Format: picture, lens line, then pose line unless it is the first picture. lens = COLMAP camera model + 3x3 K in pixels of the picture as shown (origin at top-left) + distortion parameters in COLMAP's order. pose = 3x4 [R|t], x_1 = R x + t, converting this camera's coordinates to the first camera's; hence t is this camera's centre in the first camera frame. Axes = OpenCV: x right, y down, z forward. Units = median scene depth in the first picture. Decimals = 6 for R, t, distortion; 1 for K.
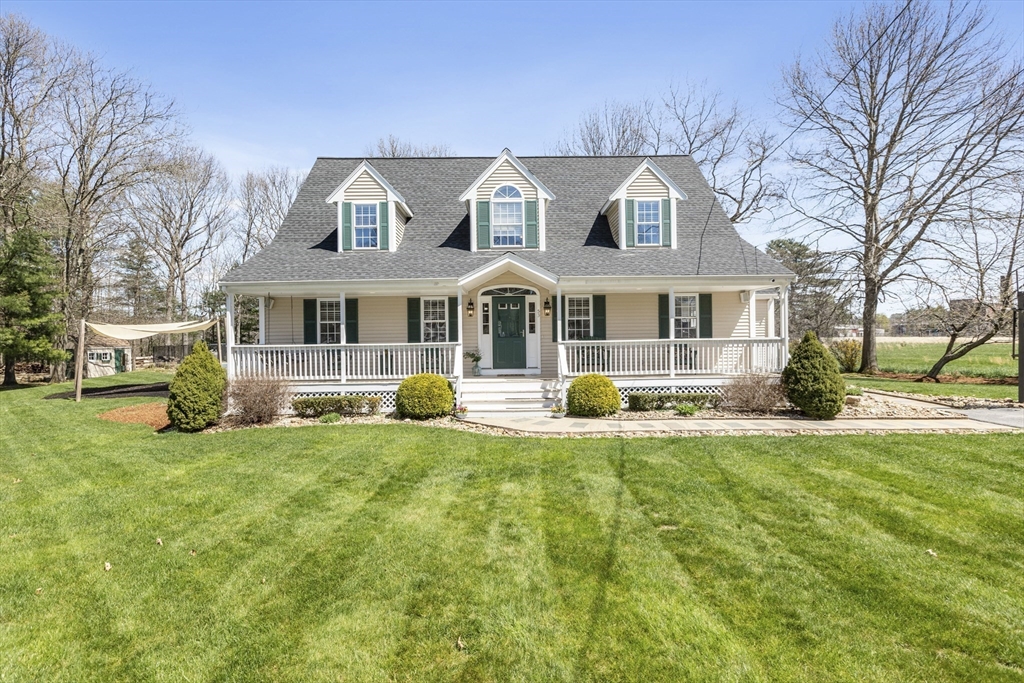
lens RADIAL K [[514.9, 0, 515.6], [0, 514.9, 337.3], [0, 0, 1]] dist [0.002339, 0.001337]
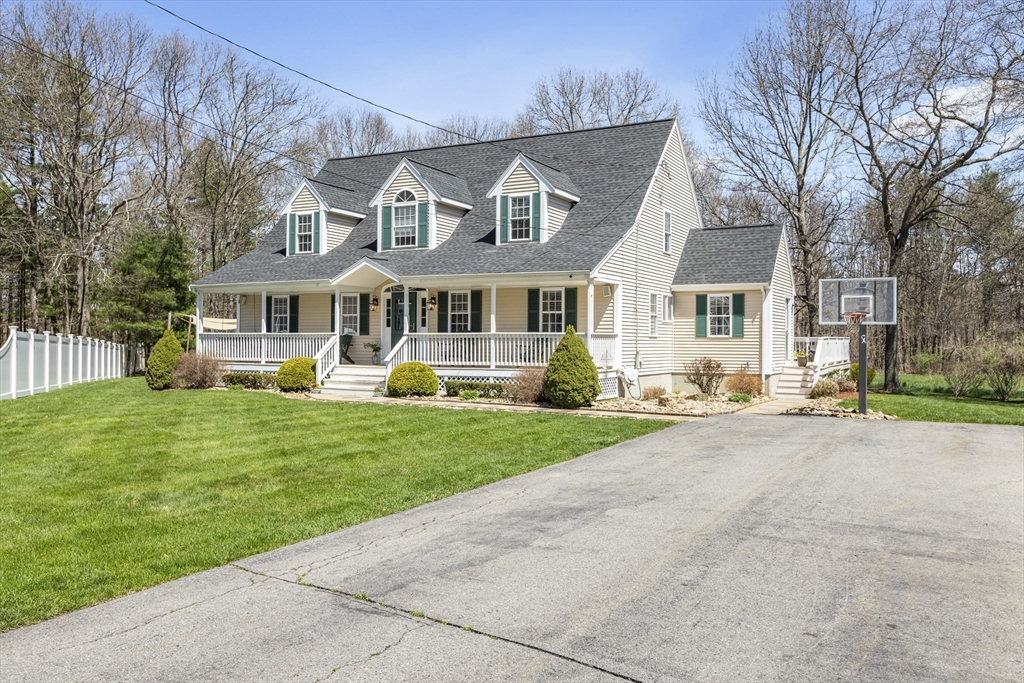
lens RADIAL K [[871.1, 0, 512.0], [0, 871.1, 343.6], [0, 0, 1]] dist [0.008112, 0.002813]
pose [[0.873323, 0.019961, -0.486732, 1.080326], [-0.017531, 0.999801, 0.009548, 0.007103], [0.486825, 0.000194, 0.873499, -0.495681]]
